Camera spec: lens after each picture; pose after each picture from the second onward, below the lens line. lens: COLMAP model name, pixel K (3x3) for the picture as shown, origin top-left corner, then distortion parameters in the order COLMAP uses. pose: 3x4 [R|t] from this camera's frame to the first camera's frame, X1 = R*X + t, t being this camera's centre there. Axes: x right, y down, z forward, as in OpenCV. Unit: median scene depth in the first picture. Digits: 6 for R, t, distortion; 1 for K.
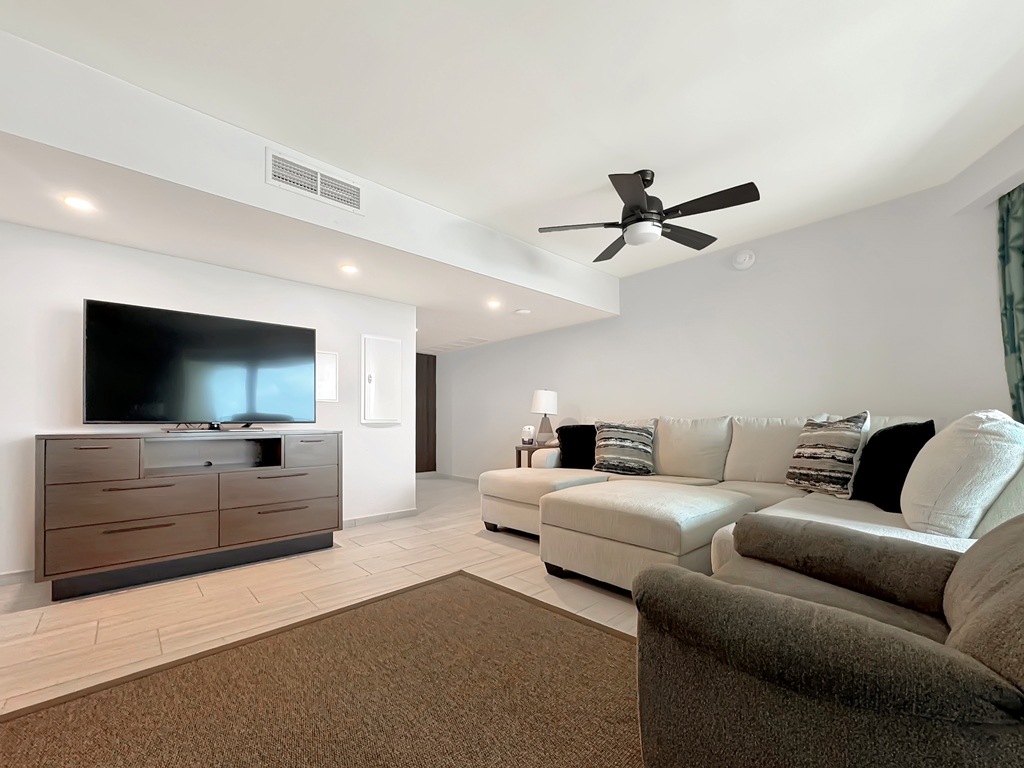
lens RADIAL K [[418.3, 0, 515.0], [0, 418.3, 411.9], [0, 0, 1]] dist [-0.000219, -0.000045]
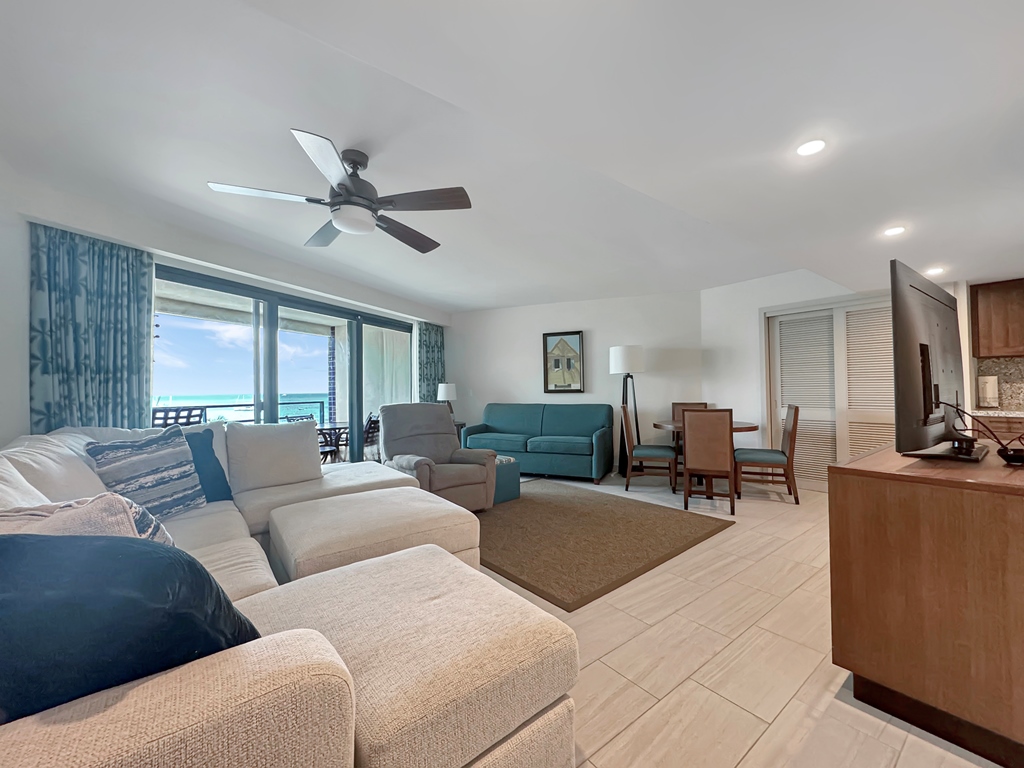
lens RADIAL K [[413.3, 0, 512.0], [0, 413.3, 384.0], [0, 0, 1]] dist [-0.001727, -0.000376]
pose [[-0.995591, 0.019896, 0.091663, -0.099496], [0.016621, 0.999201, -0.036351, -0.050053], [-0.092313, -0.034668, -0.995126, 1.808191]]
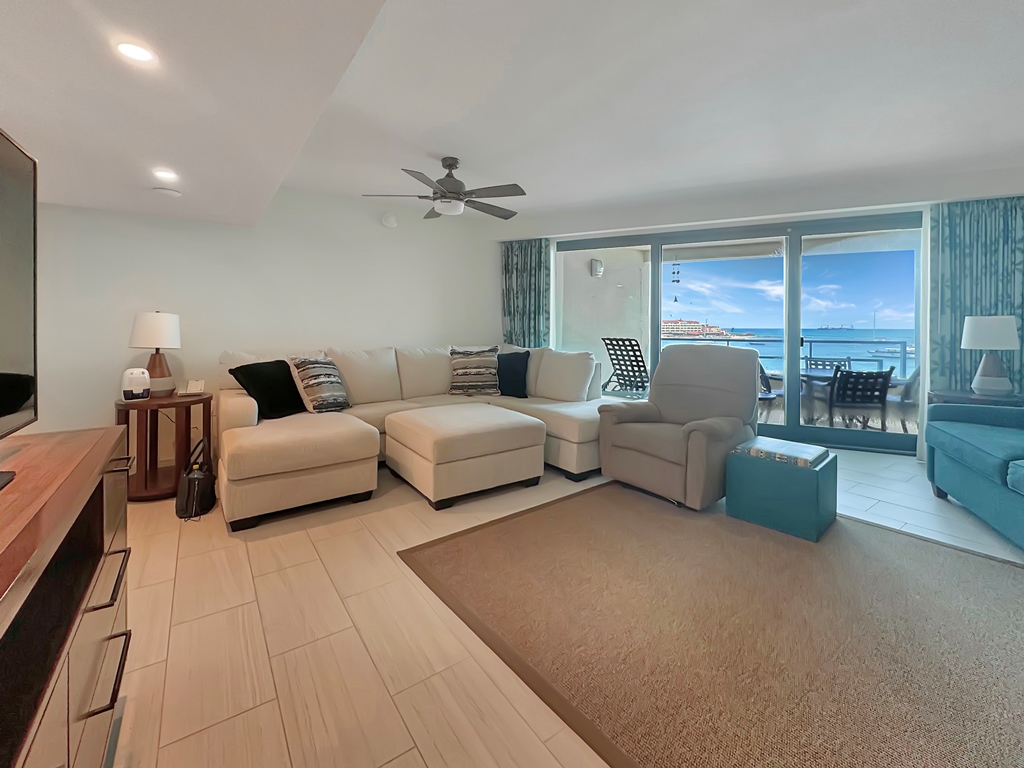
lens RADIAL K [[434.3, 0, 497.7], [0, 434.3, 328.4], [0, 0, 1]] dist [-0.000985, -0.000214]
pose [[0.144064, 0.001483, 0.989567, -0.938862], [-0.026846, 0.999637, 0.002410, -0.075230], [-0.989204, -0.026913, 0.144052, 0.671209]]
